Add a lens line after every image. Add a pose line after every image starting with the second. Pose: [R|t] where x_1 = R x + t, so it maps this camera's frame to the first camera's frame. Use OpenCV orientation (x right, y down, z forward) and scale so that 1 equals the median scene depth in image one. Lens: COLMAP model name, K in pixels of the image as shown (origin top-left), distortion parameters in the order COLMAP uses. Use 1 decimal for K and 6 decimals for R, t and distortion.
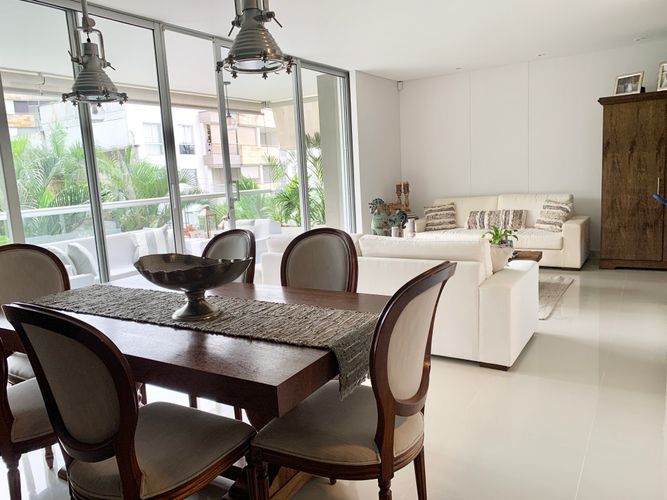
lens RADIAL K [[514.6, 0, 333.5], [0, 514.6, 246.9], [0, 0, 1]] dist [0.017947, -0.025179]
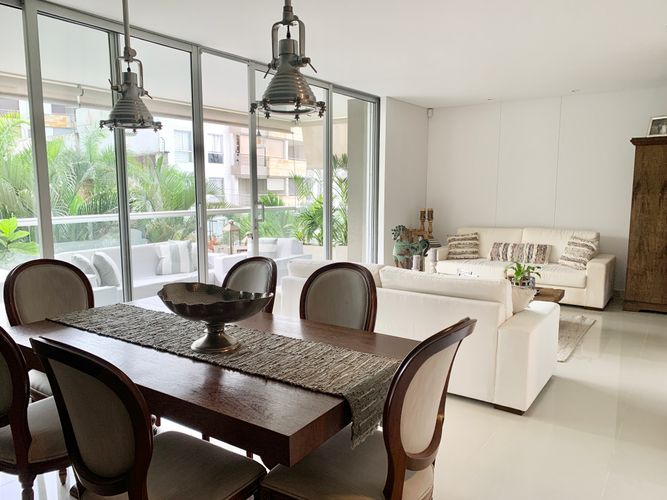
lens RADIAL K [[514.6, 0, 335.7], [0, 514.6, 252.5], [0, 0, 1]] dist [0.017947, -0.025179]
pose [[0.997427, 0.061742, -0.036439, -0.001286], [-0.062373, 0.997917, -0.016444, -0.020389], [0.035348, 0.018675, 0.999201, -0.003196]]
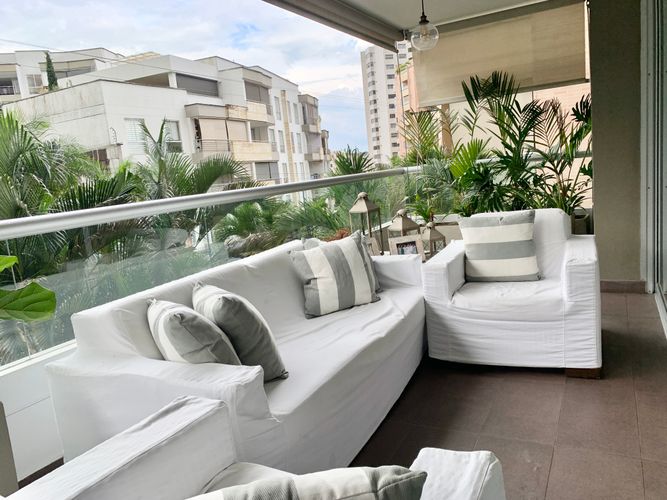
lens RADIAL K [[514.6, 0, 333.9], [0, 514.6, 249.0], [0, 0, 1]] dist [0.017947, -0.025179]
pose [[0.997679, -0.047029, 0.049249, -0.445619], [0.046712, 0.998880, 0.007566, -0.035988], [-0.049550, -0.005248, 0.998758, 0.631682]]
